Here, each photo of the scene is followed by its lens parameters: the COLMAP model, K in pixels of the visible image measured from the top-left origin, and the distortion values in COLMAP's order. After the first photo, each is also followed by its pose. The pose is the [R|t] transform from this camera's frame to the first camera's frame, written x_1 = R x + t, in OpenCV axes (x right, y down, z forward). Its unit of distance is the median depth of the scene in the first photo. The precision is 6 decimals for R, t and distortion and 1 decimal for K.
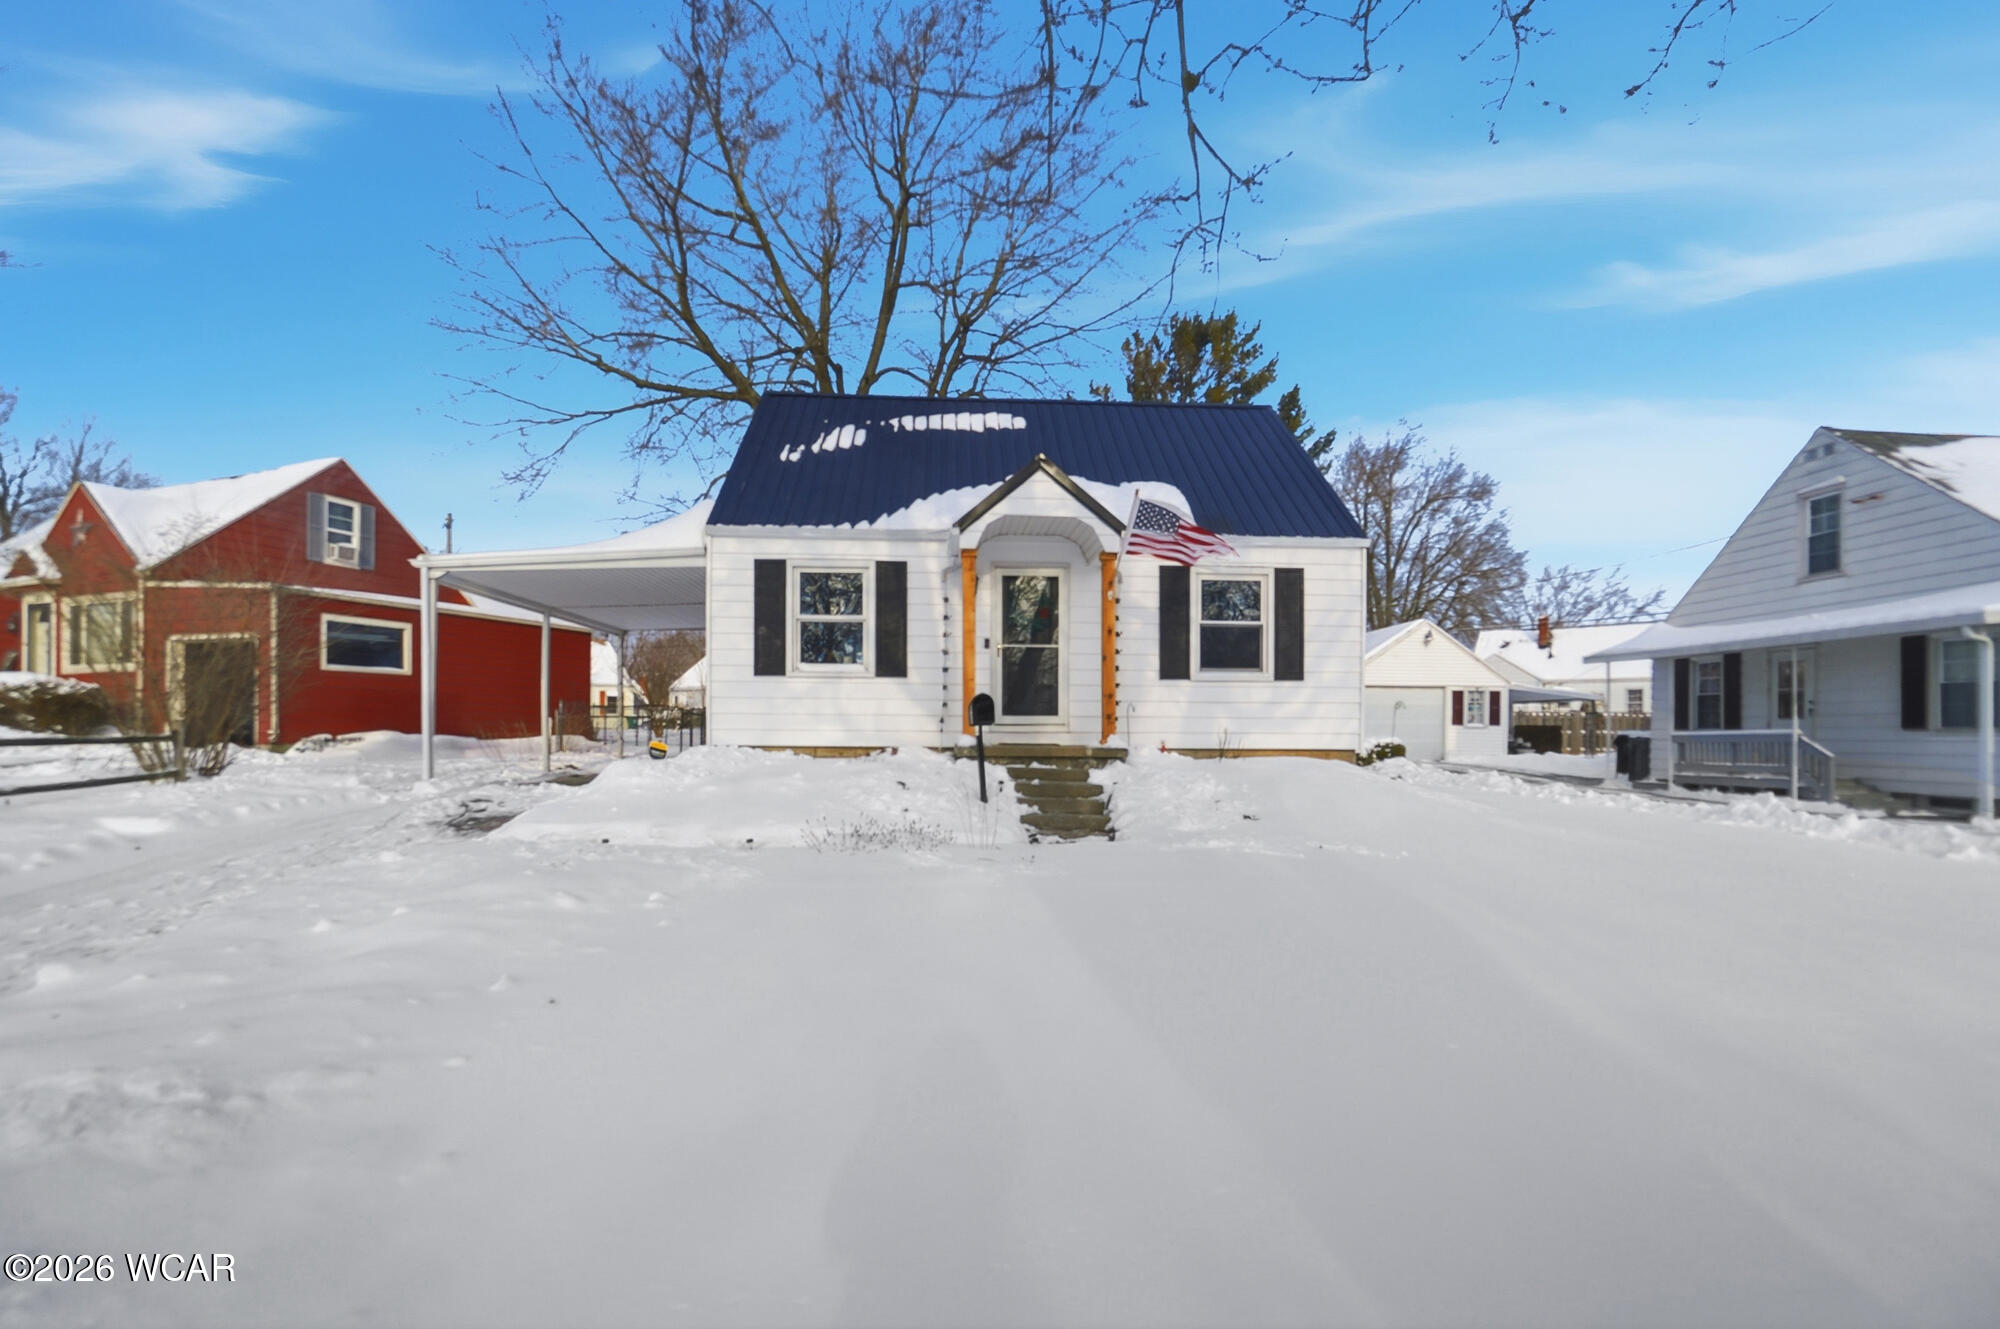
lens RADIAL K [[974.5, 0, 1000.8], [0, 974.5, 762.3], [0, 0, 1]] dist [-0.014519, 0.000883]
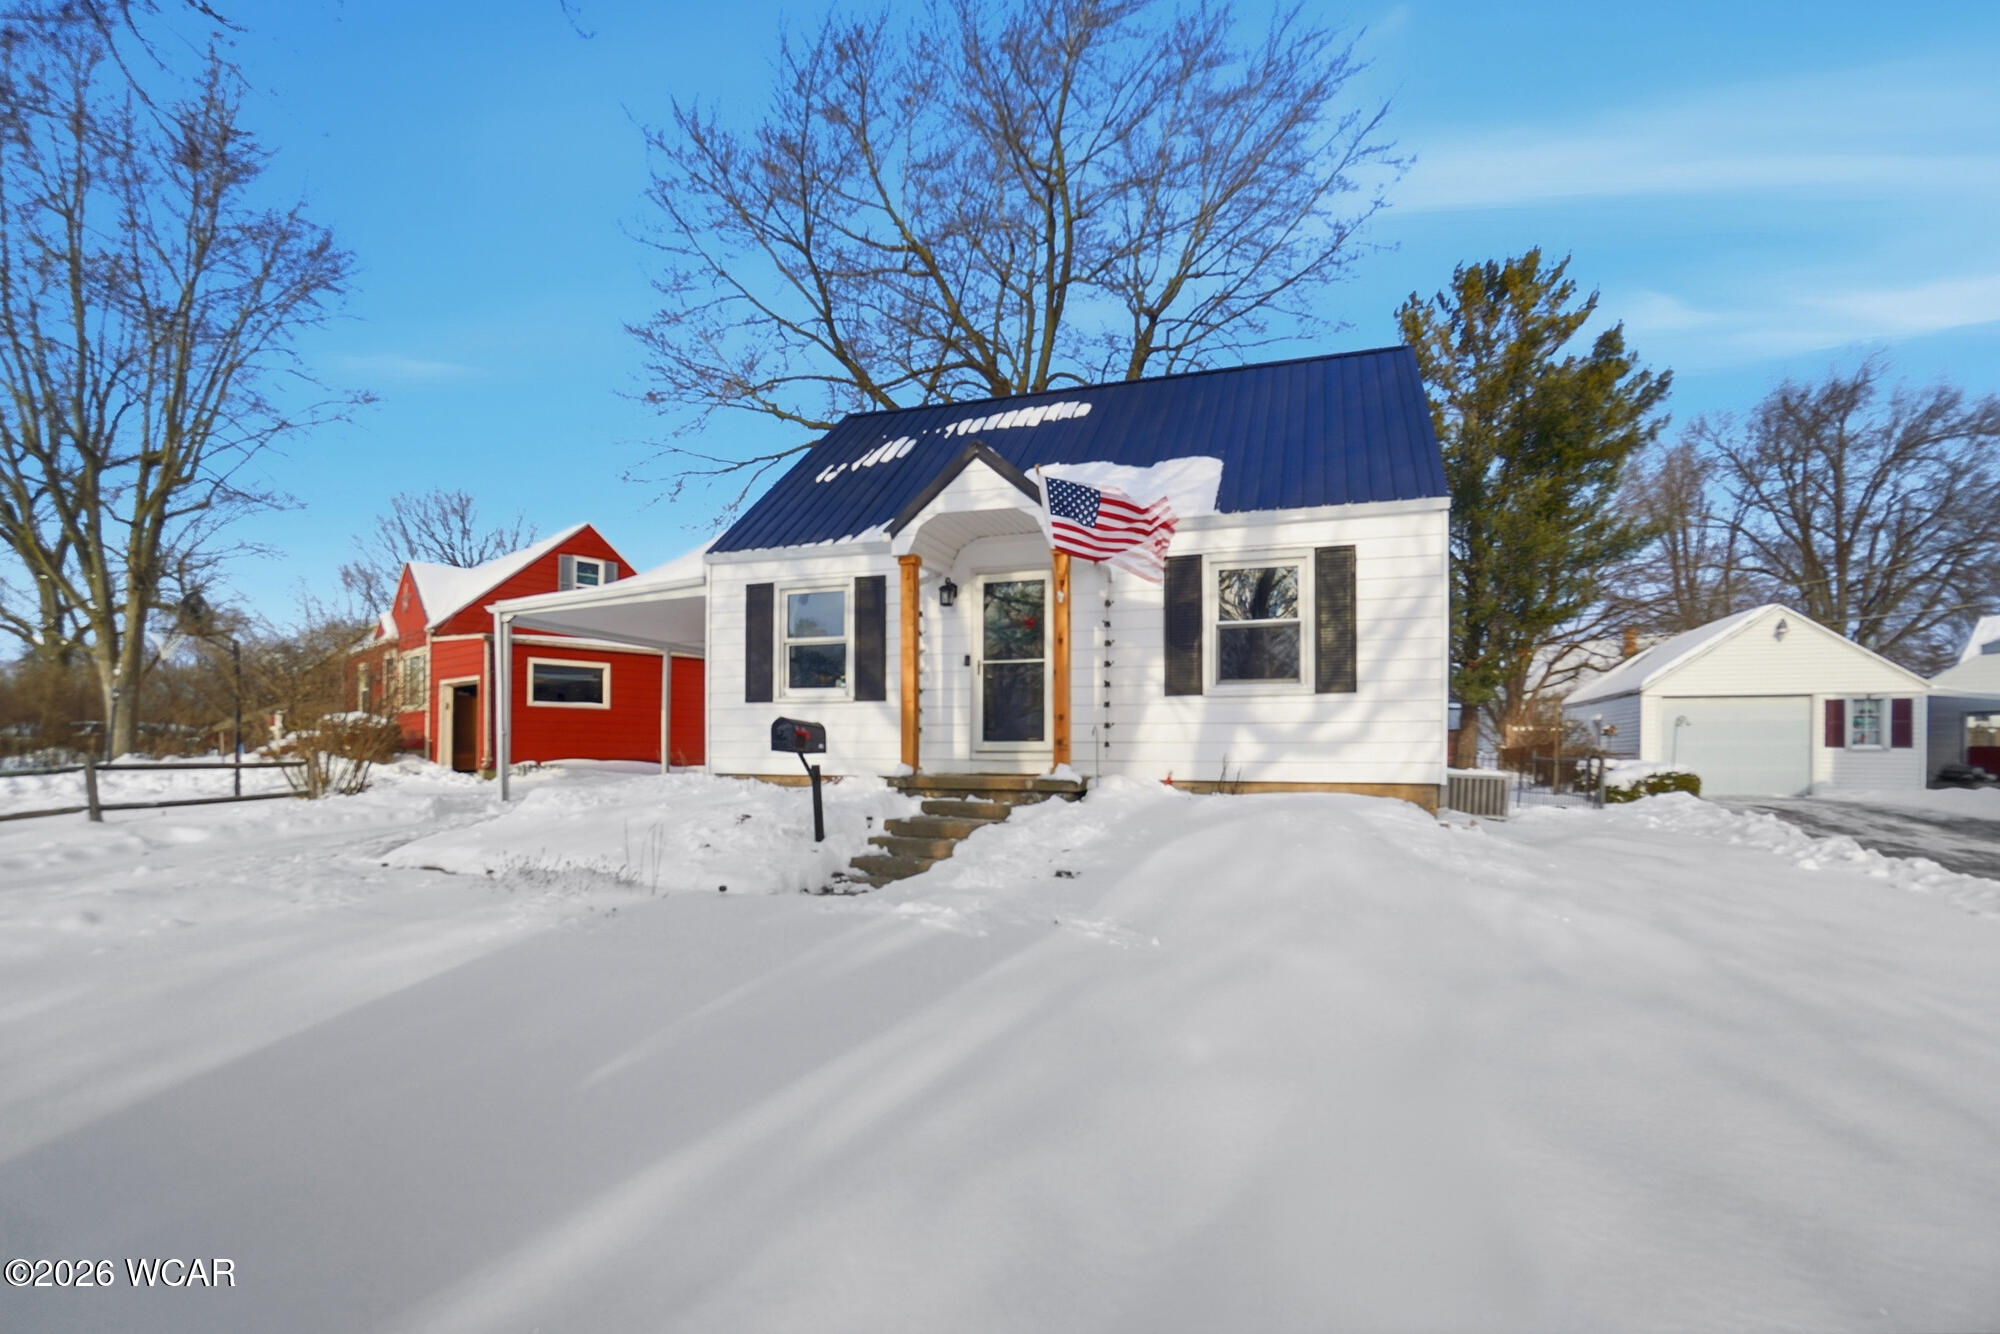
lens RADIAL K [[974.5, 0, 1000.8], [0, 974.5, 764.8], [0, 0, 1]] dist [-0.014519, 0.000883]
pose [[0.921002, 0.001101, -0.389556, 0.290940], [-0.009625, 0.999755, -0.019932, -0.007877], [0.389439, 0.022107, 0.920787, 0.160324]]
